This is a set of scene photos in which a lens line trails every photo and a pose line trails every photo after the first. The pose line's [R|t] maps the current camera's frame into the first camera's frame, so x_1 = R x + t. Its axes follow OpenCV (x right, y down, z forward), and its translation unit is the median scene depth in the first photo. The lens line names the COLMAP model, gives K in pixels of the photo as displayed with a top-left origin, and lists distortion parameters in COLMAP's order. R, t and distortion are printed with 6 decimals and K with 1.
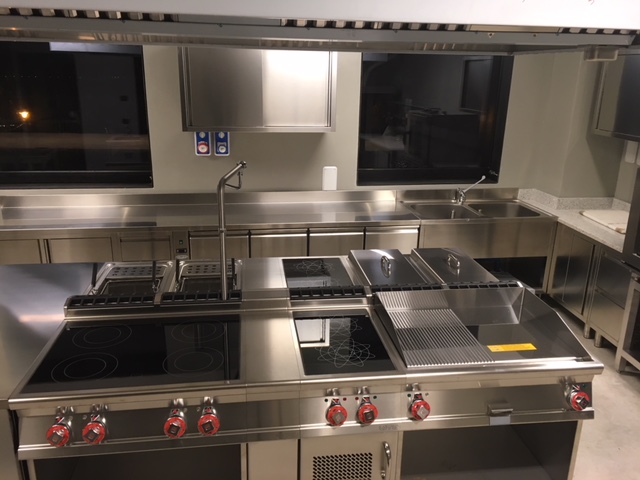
lens RADIAL K [[551.0, 0, 320.0], [0, 551.0, 240.0], [0, 0, 1]] dist [0.093272, -0.084819]
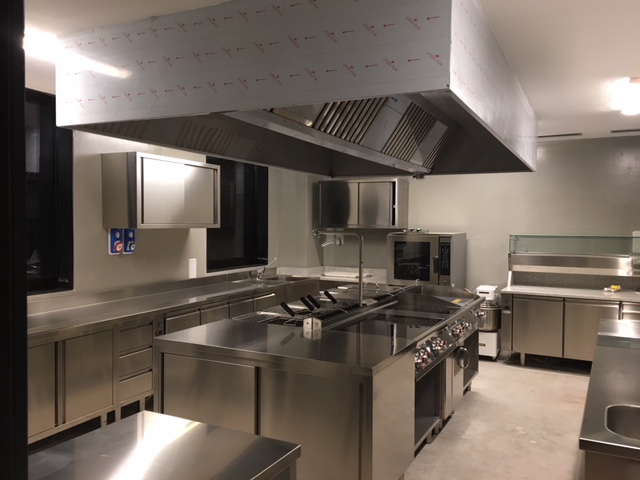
lens RADIAL K [[551.0, 0, 320.0], [0, 551.0, 240.0], [0, 0, 1]] dist [0.093272, -0.084819]
pose [[0.562002, -0.031188, 0.826548, -0.904718], [0.234572, 0.964272, -0.123110, 0.053121], [-0.793177, 0.263073, 0.549238, 0.063836]]
